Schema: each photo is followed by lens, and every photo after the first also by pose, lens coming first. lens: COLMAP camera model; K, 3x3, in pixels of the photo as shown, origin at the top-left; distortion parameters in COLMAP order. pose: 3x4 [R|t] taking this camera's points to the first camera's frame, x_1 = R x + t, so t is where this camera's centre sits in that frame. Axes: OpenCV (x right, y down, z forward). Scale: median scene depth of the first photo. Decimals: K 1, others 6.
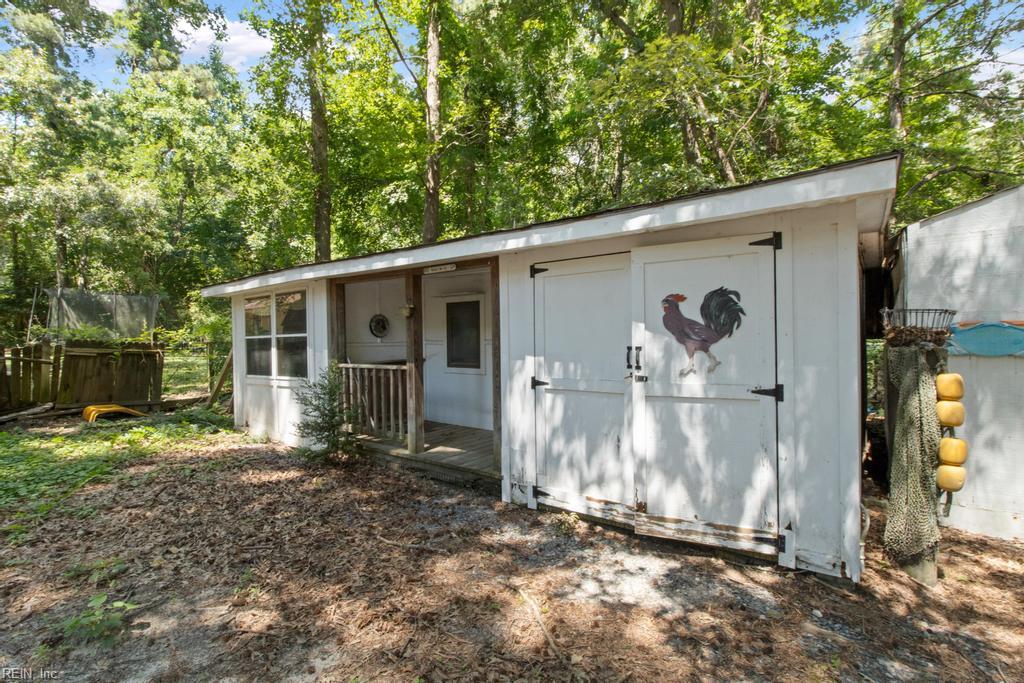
lens RADIAL K [[483.2, 0, 506.3], [0, 483.2, 342.7], [0, 0, 1]] dist [-0.000264, 0.002057]
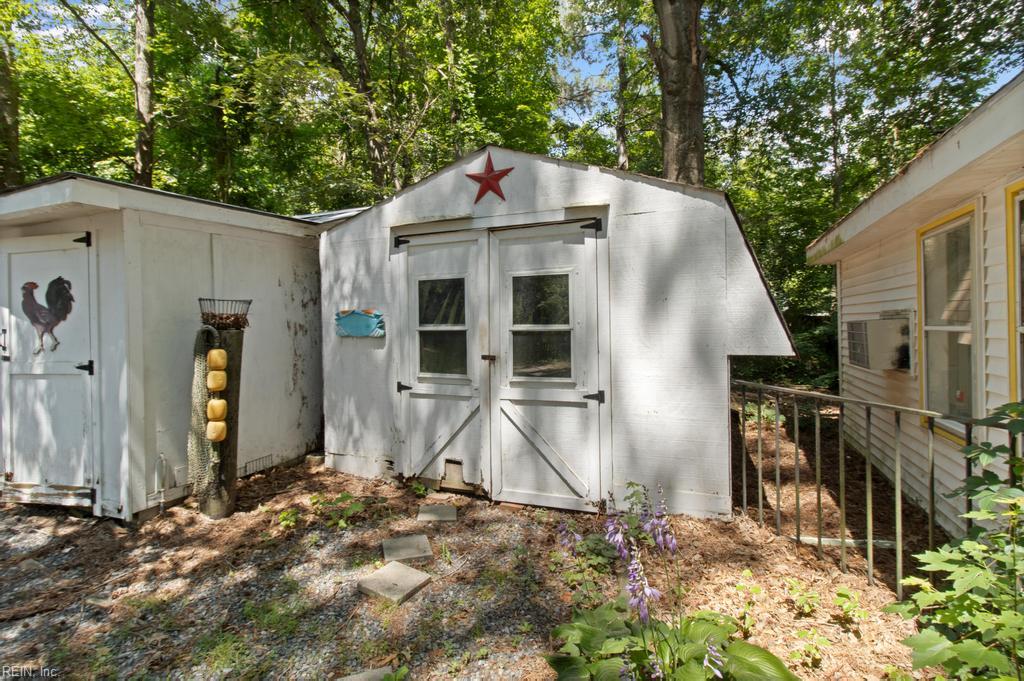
lens RADIAL K [[471.2, 0, 507.7], [0, 471.2, 325.8], [0, 0, 1]] dist [0.001471, 0.000368]
pose [[0.962256, 0.000343, 0.272146, 0.900563], [0.003067, 0.999922, -0.012104, 0.013573], [-0.272129, 0.012482, 0.962180, -0.281449]]
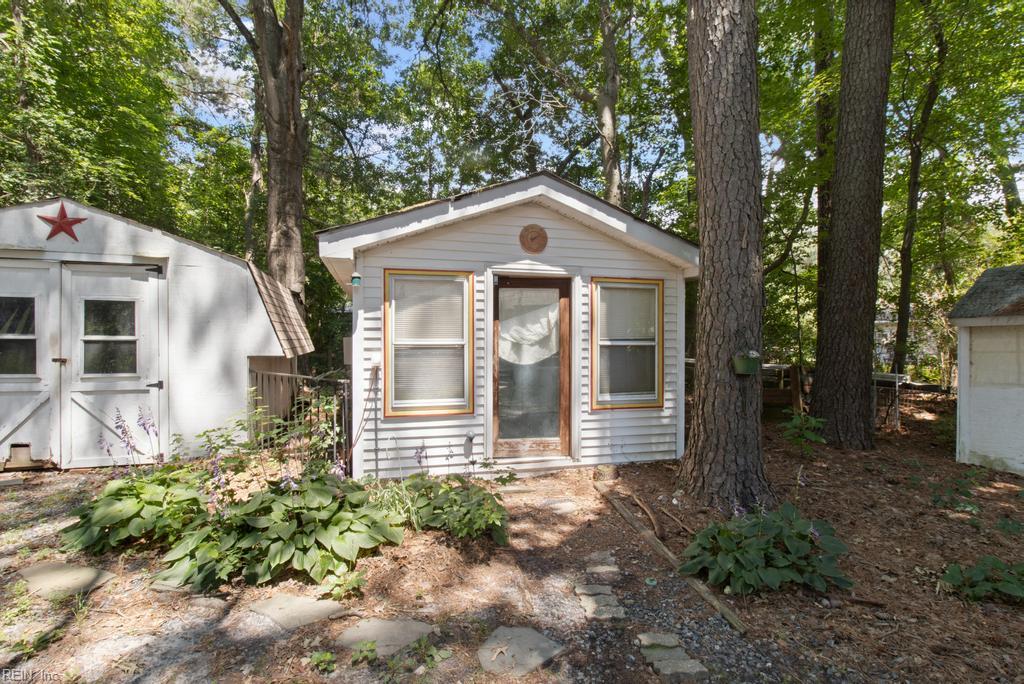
lens RADIAL K [[483.2, 0, 506.3], [0, 483.2, 343.2], [0, 0, 1]] dist [-0.000264, 0.002057]
pose [[0.582473, 0.008208, 0.812809, 0.770627], [-0.002578, 0.999963, -0.008251, 0.028256], [-0.812846, 0.002710, 0.582472, -1.062121]]
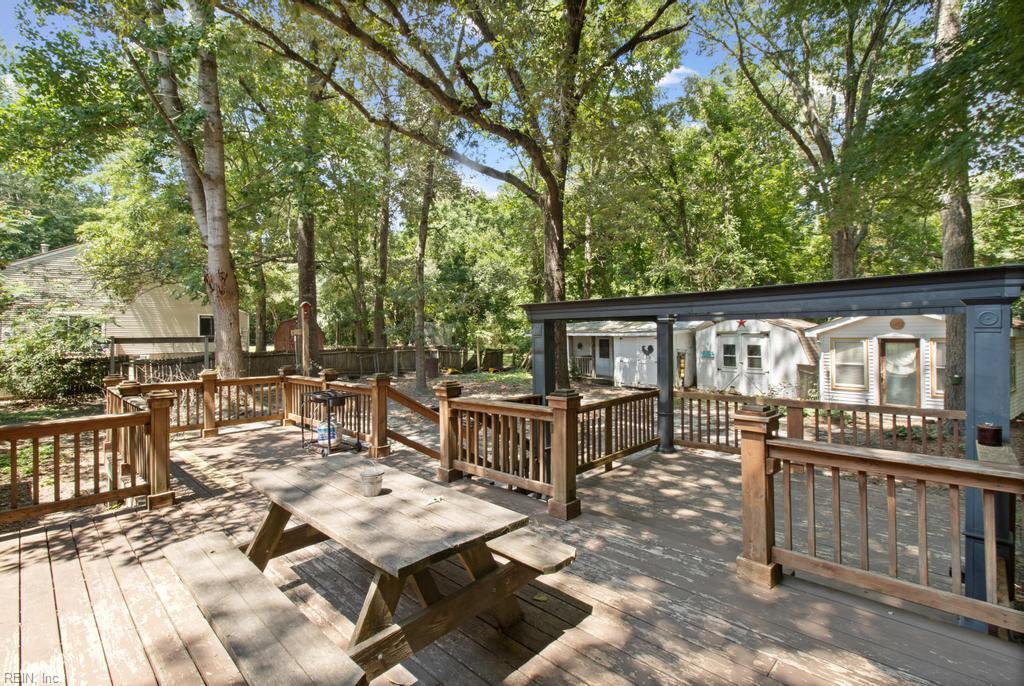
lens RADIAL K [[469.2, 0, 510.4], [0, 469.2, 336.6], [0, 0, 1]] dist [-0.001305, -0.000047]
pose [[0.968550, 0.003506, -0.248796, 0.157519], [-0.003825, 0.999992, -0.000798, -0.162368], [0.248791, 0.001724, 0.968556, -3.981210]]
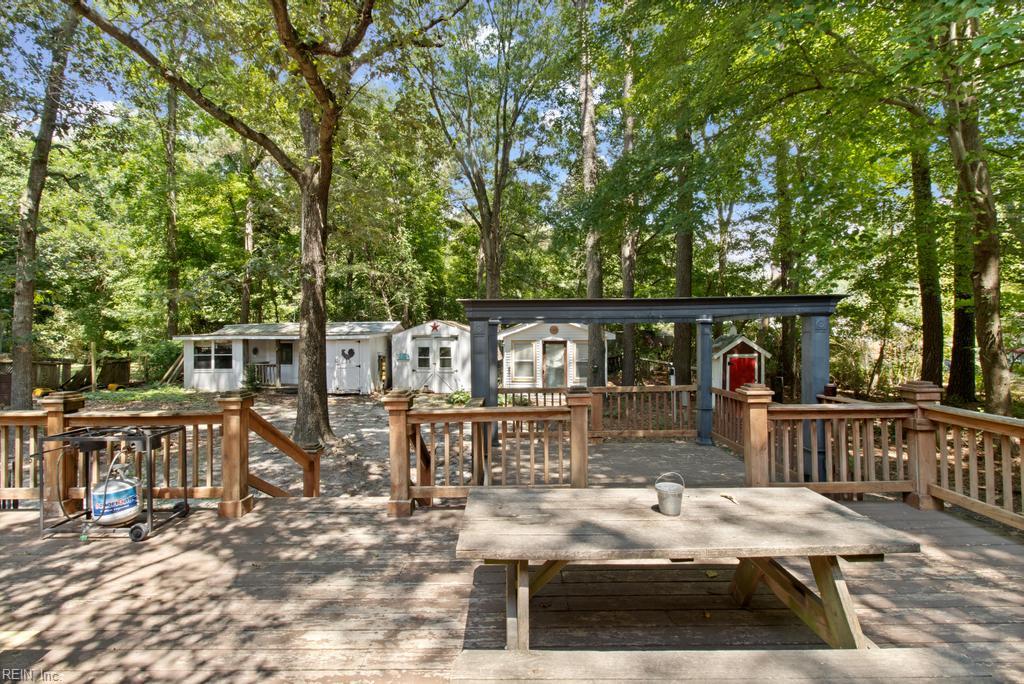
lens RADIAL K [[473.3, 0, 509.1], [0, 473.3, 329.2], [0, 0, 1]] dist [0.000289, -0.000886]
pose [[0.868107, 0.014416, 0.496167, -0.574790], [-0.000416, 0.999599, -0.028316, -0.146082], [-0.496376, 0.024375, 0.867765, -3.814738]]
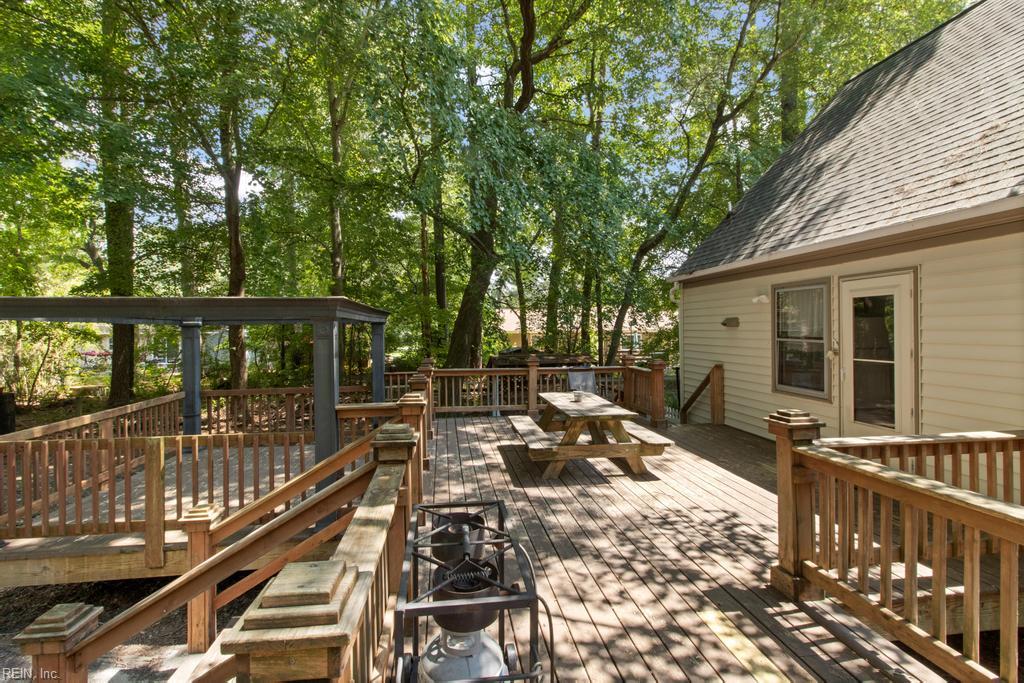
lens RADIAL K [[473.6, 0, 513.1], [0, 473.6, 334.9], [0, 0, 1]] dist [0.002735, -0.000010]
pose [[-0.613131, 0.015173, 0.789835, -1.121475], [0.025156, 0.999683, 0.000324, -0.154672], [-0.789581, 0.020068, -0.613319, -2.473292]]
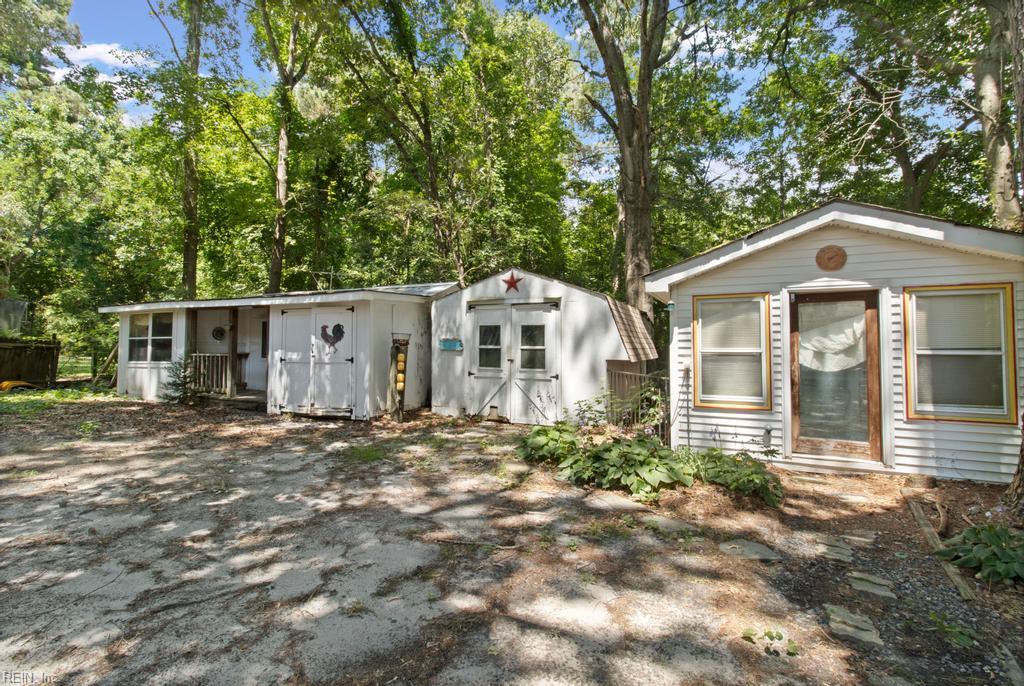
lens RADIAL K [[470.2, 0, 512.8], [0, 470.2, 330.8], [0, 0, 1]] dist [-0.001654, -0.000334]
pose [[0.972427, 0.026452, 0.231701, 0.622216], [-0.015216, 0.998626, -0.050147, 0.038831], [-0.232709, 0.045239, 0.971494, -1.492631]]
